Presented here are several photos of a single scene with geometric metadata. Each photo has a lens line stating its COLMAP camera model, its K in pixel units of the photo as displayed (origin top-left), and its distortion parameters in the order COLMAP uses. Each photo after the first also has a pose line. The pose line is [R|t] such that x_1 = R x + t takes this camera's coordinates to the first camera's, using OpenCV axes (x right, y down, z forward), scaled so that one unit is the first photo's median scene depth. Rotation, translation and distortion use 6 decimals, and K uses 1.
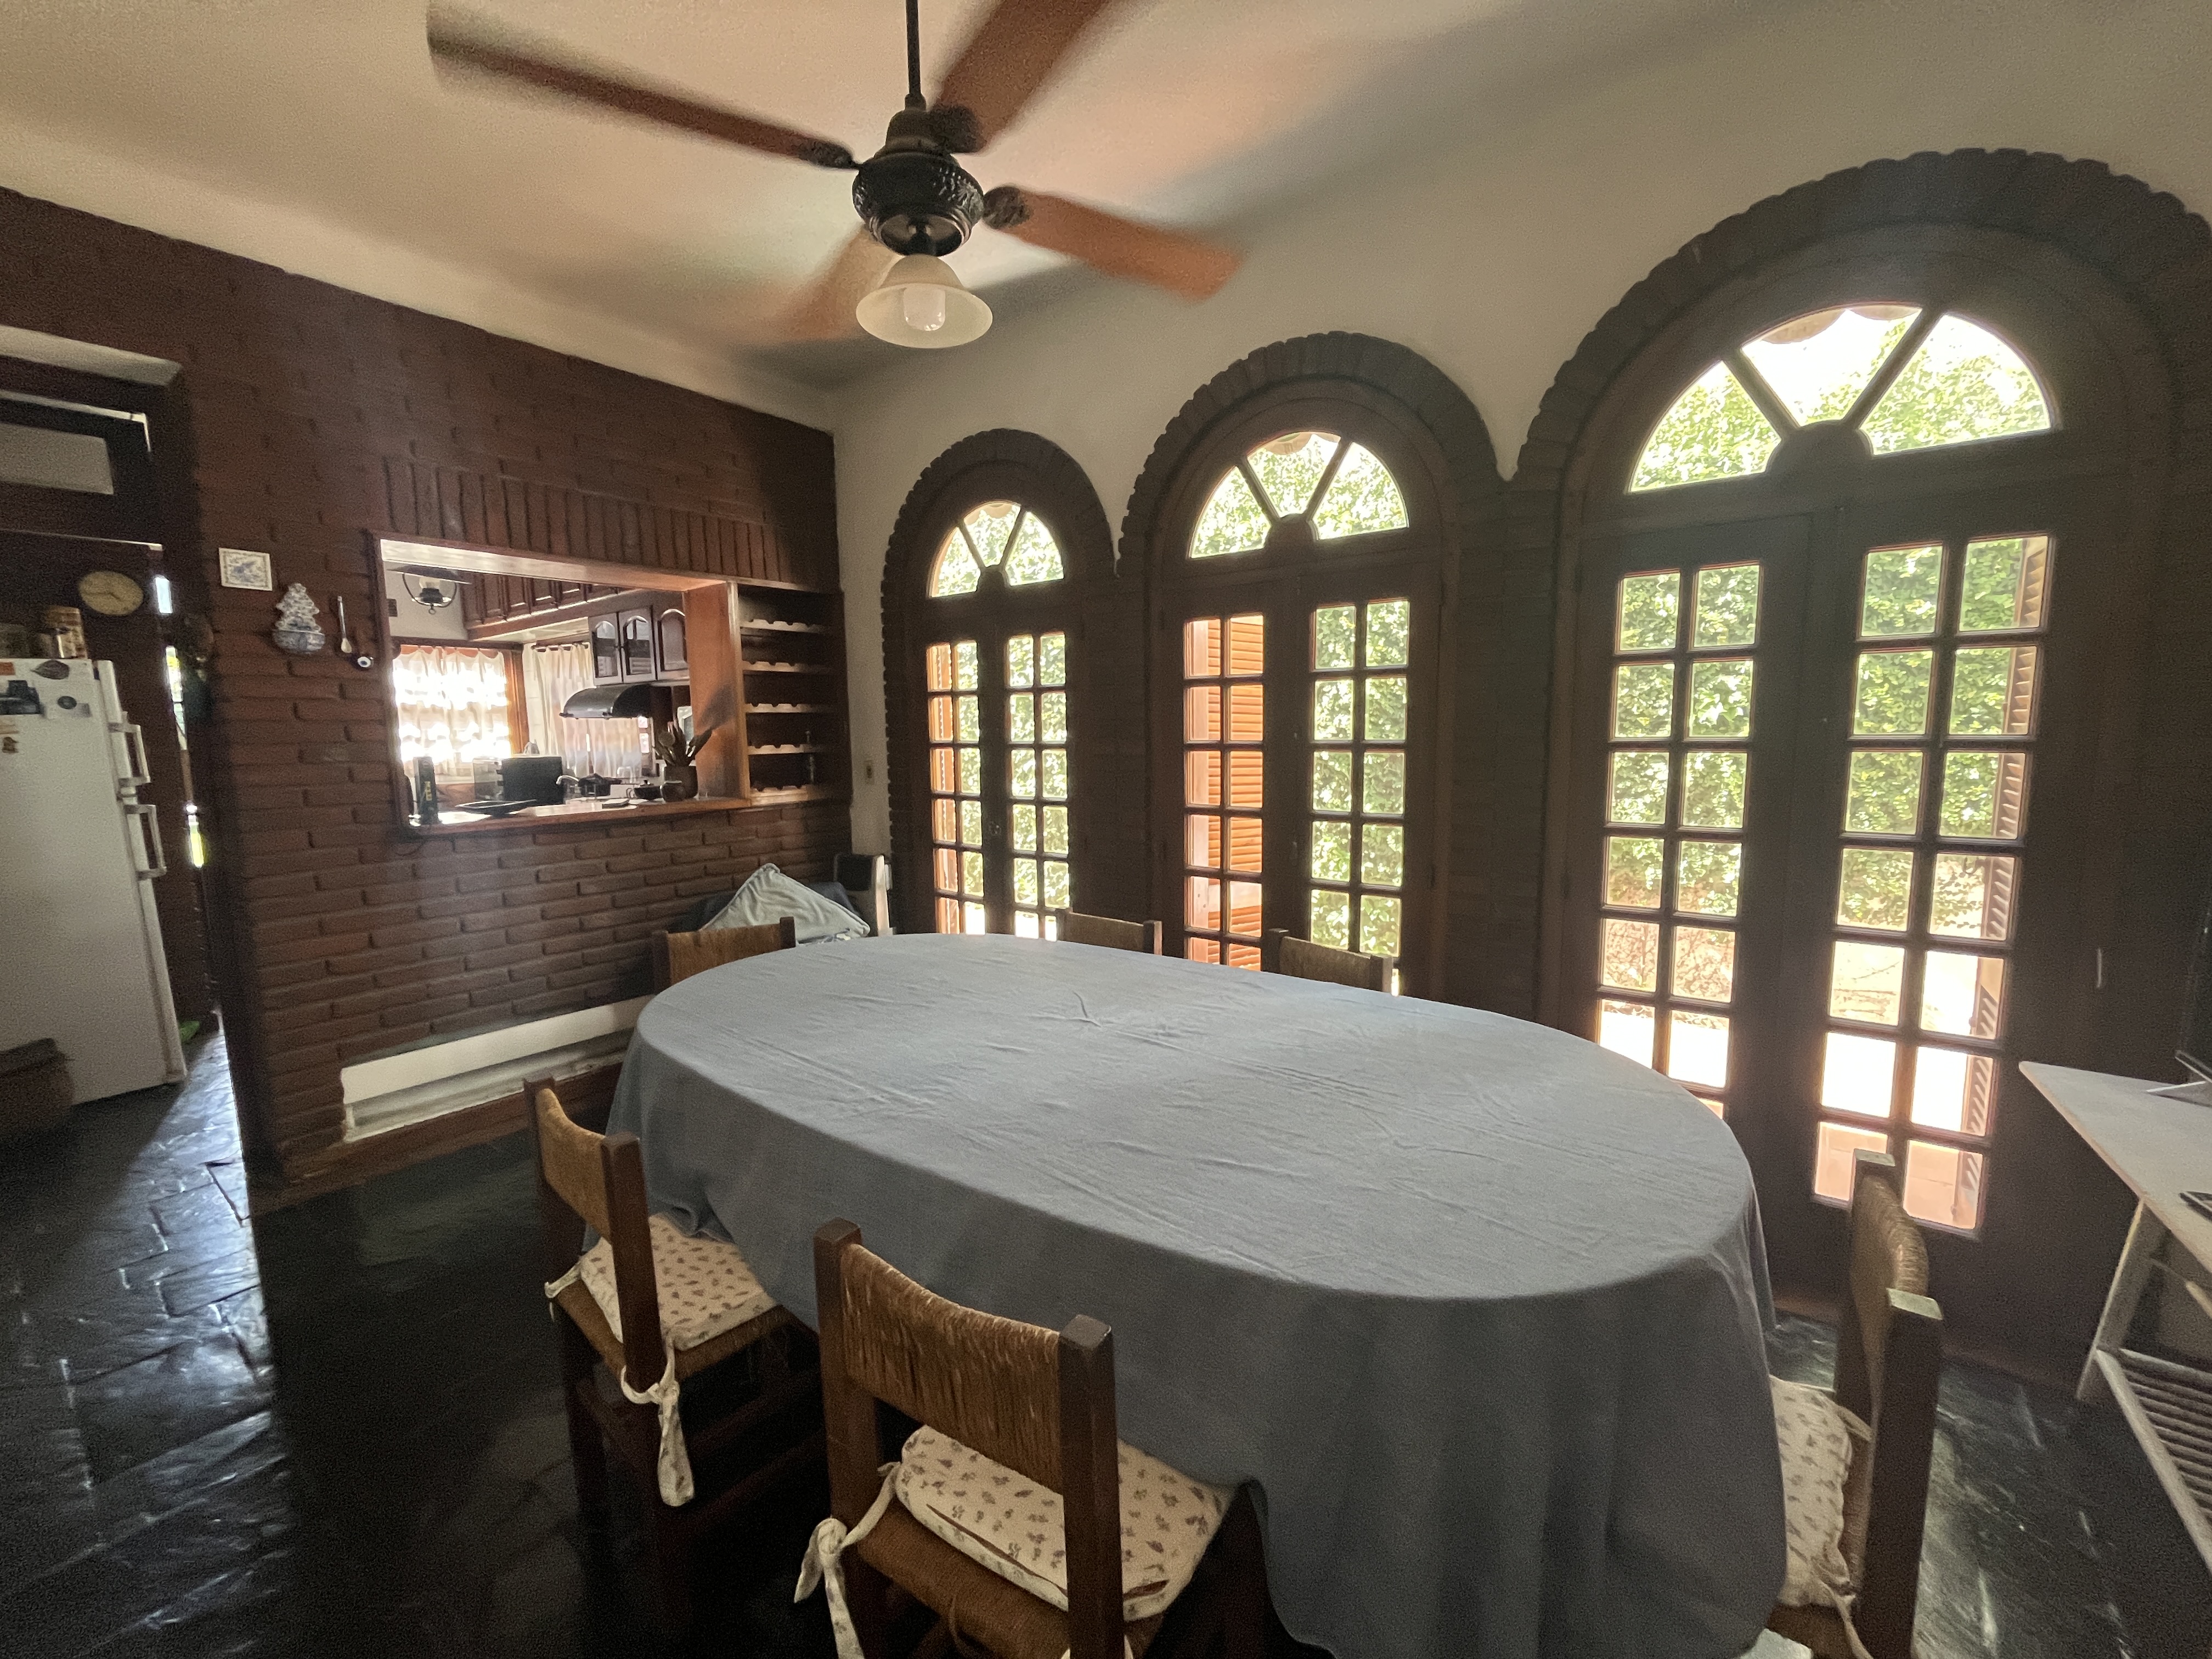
lens RADIAL K [[897.2, 0, 1103.6], [0, 897.2, 836.8], [0, 0, 1]] dist [-0.001022, -0.000011]
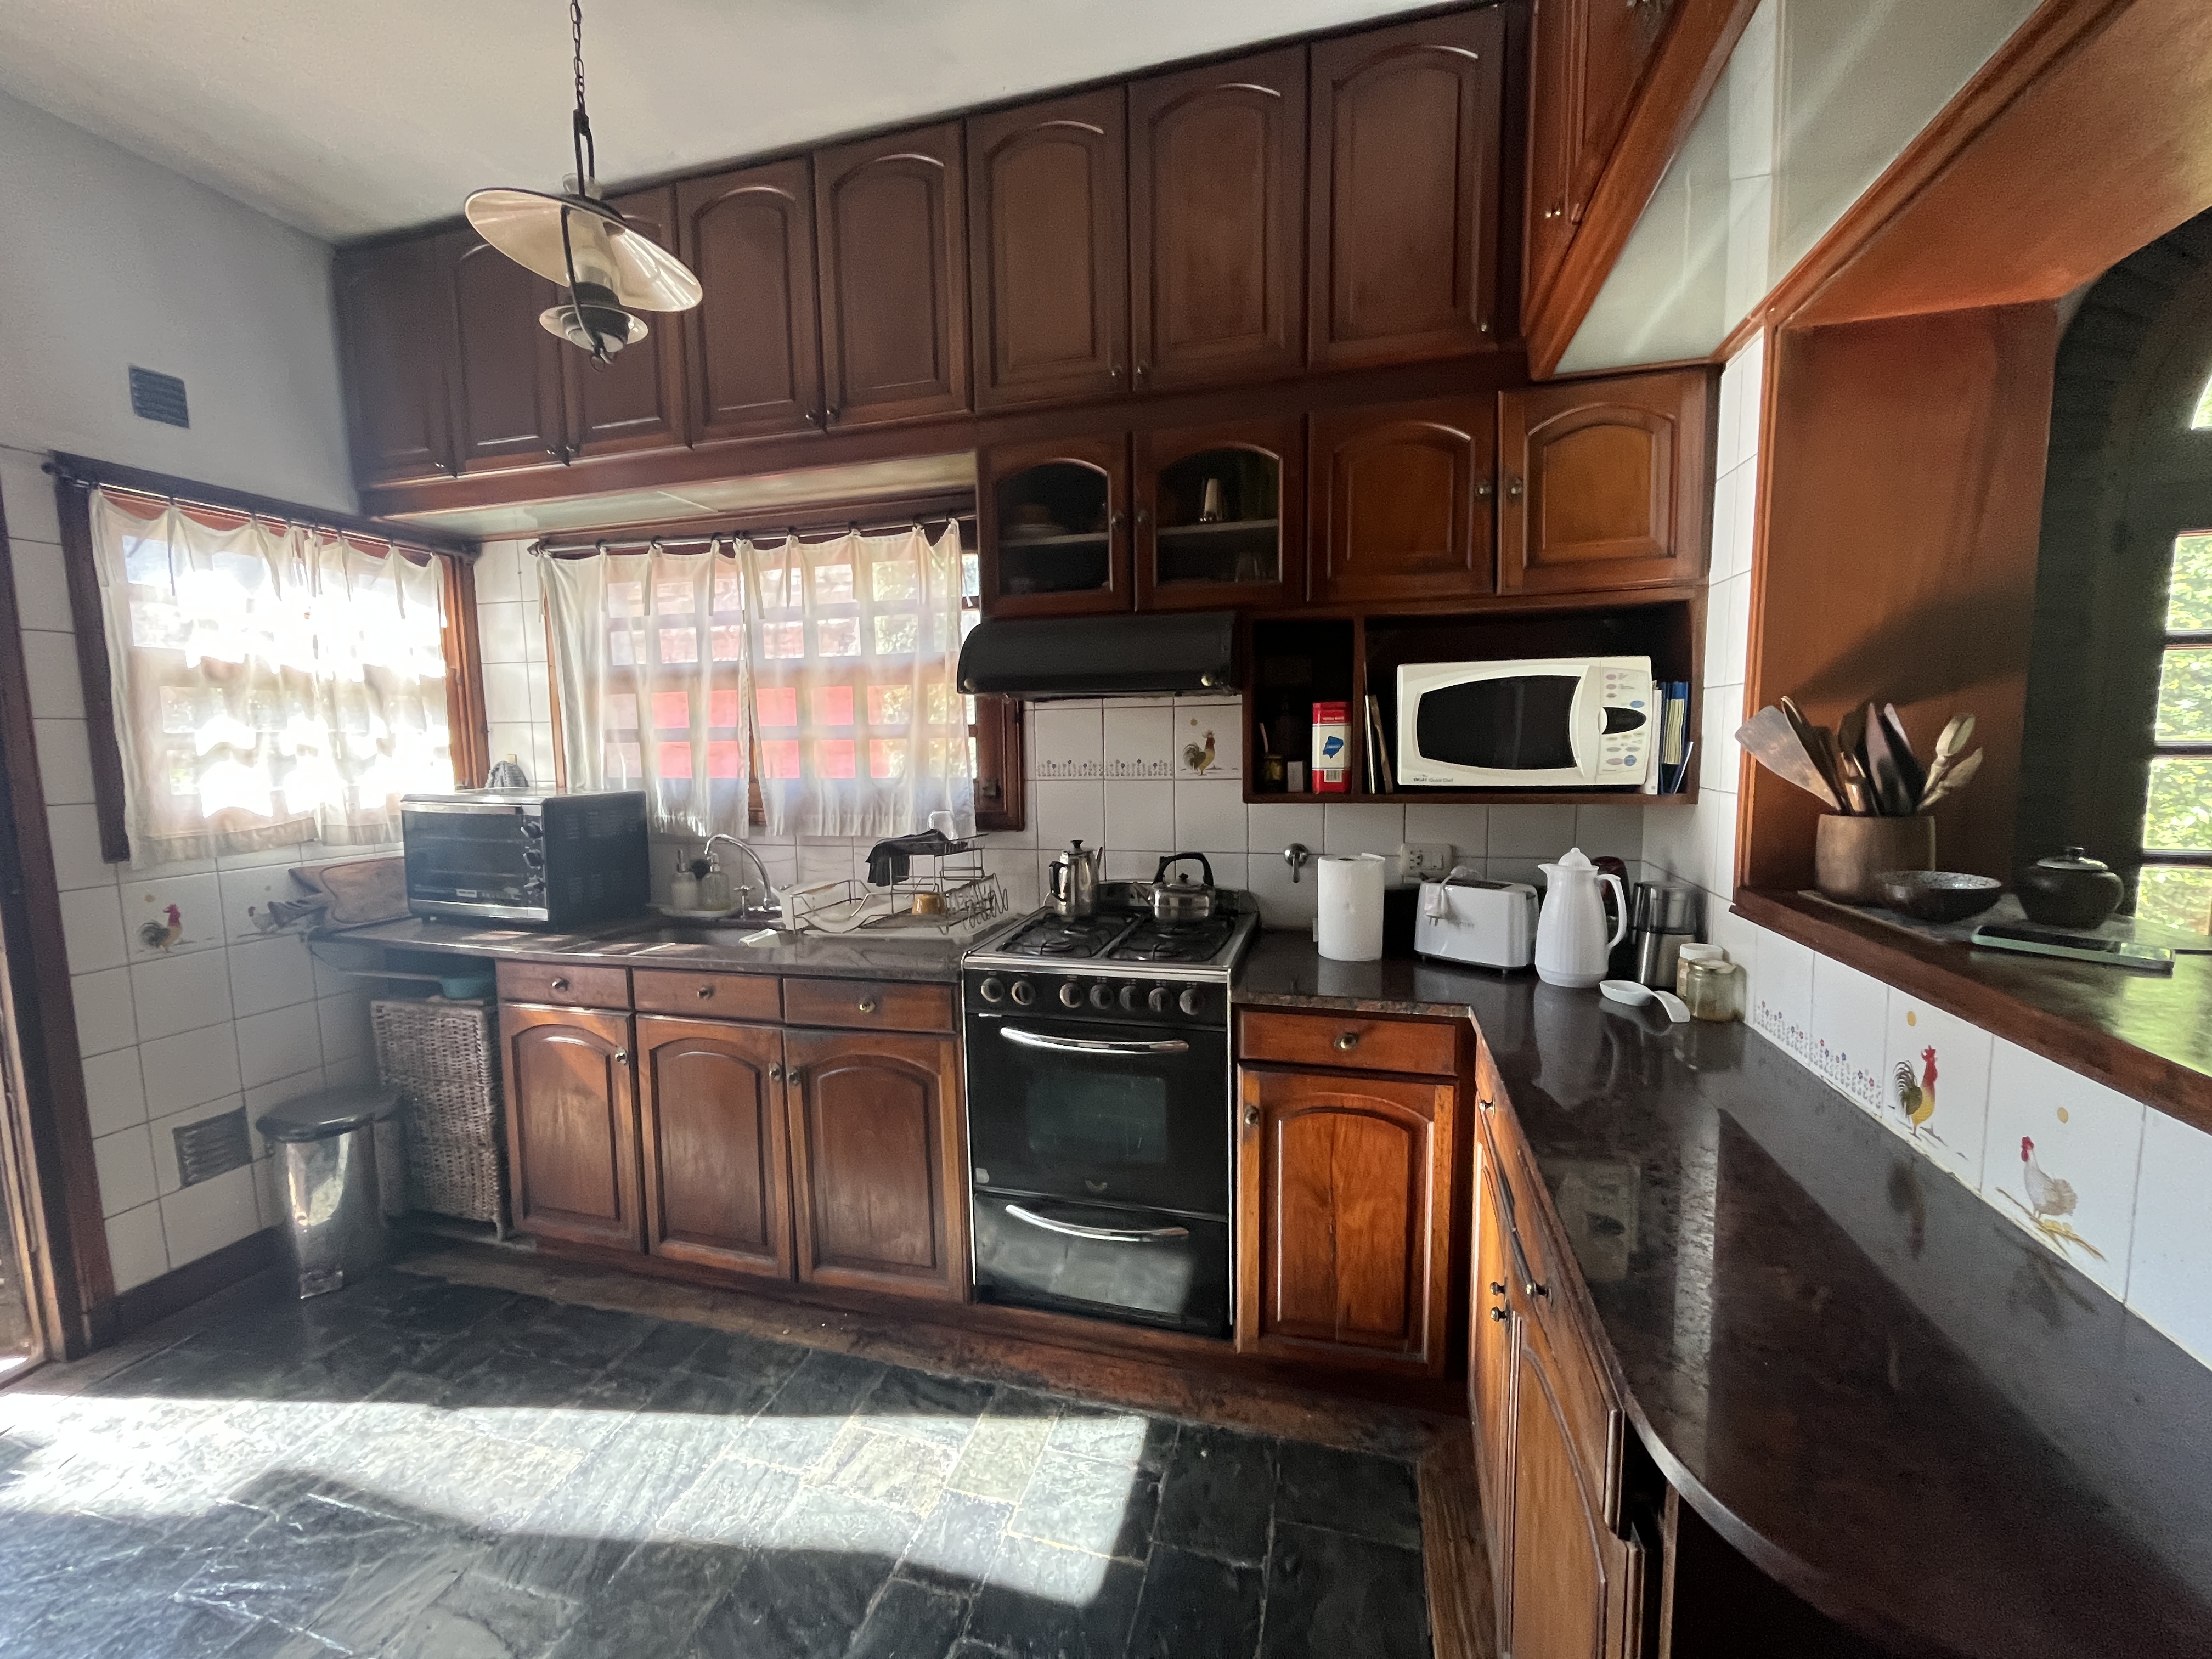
lens RADIAL K [[897.2, 0, 1106.1], [0, 897.2, 824.8], [0, 0, 1]] dist [-0.001022, -0.000011]
pose [[0.936236, -0.038590, 0.349246, -0.536926], [0.047672, 0.998711, -0.017445, -0.053242], [-0.348122, 0.032982, 0.936869, 0.495775]]
